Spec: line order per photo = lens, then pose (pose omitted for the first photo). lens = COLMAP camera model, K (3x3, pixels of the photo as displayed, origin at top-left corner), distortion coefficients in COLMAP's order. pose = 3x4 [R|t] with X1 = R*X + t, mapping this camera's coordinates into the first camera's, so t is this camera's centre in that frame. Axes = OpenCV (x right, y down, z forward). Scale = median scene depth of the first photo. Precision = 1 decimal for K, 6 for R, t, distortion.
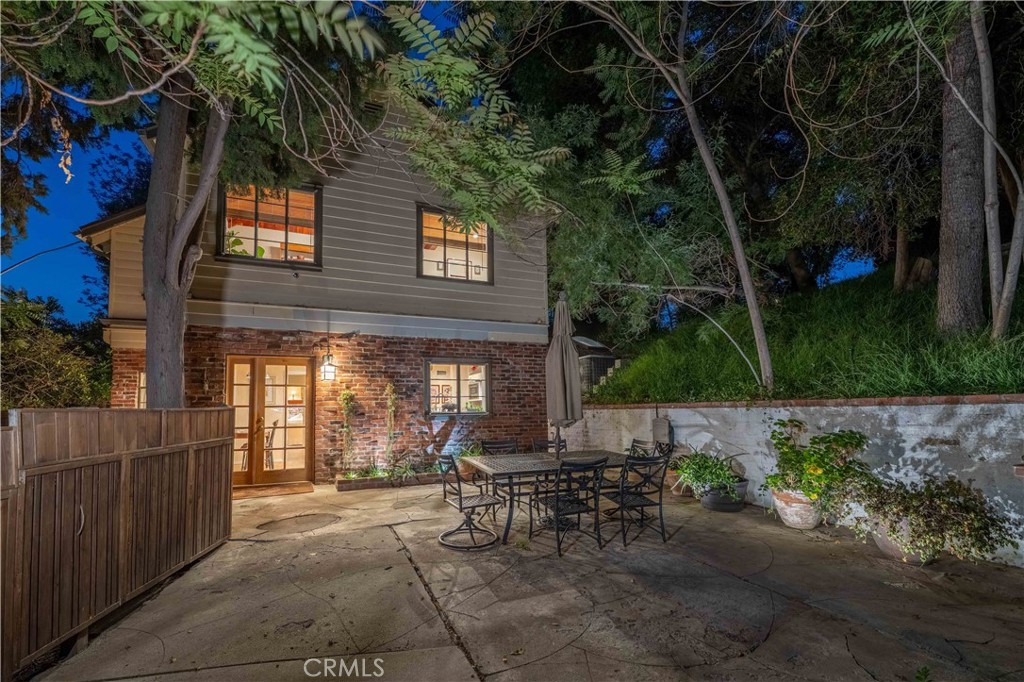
lens RADIAL K [[445.6, 0, 513.4], [0, 445.6, 383.6], [0, 0, 1]] dist [-0.000091, 0.000065]
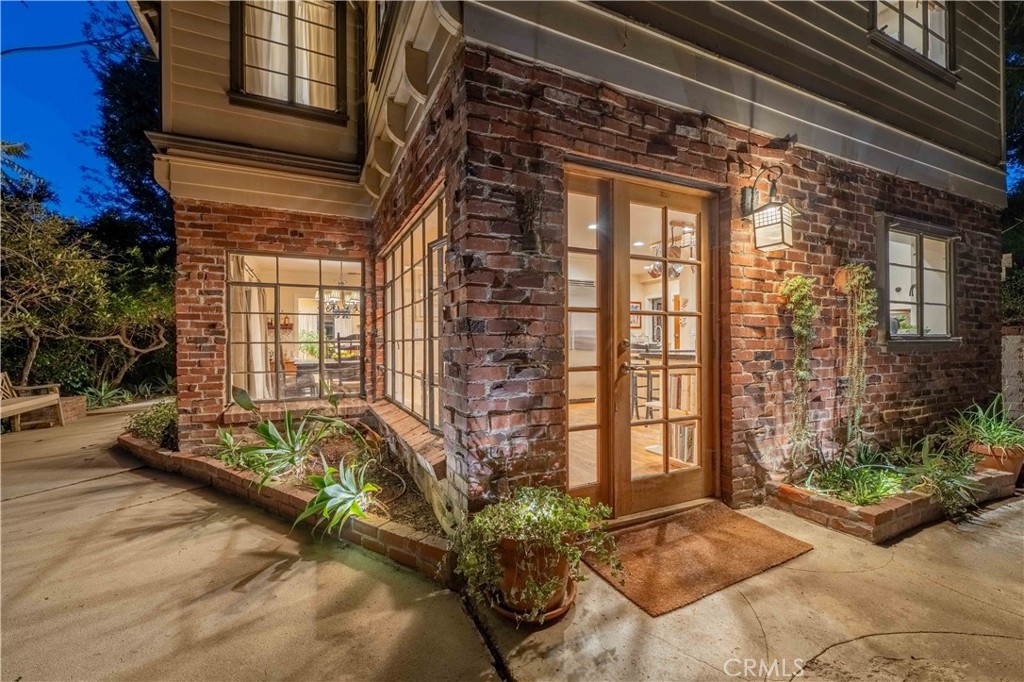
lens RADIAL K [[430.4, 0, 511.8], [0, 430.4, 345.0], [0, 0, 1]] dist [0.000695, 0.000123]
pose [[0.999804, 0.008061, 0.018102, -0.629629], [-0.009190, 0.997958, 0.063203, 0.054022], [-0.017556, -0.063357, 0.997836, 0.602137]]
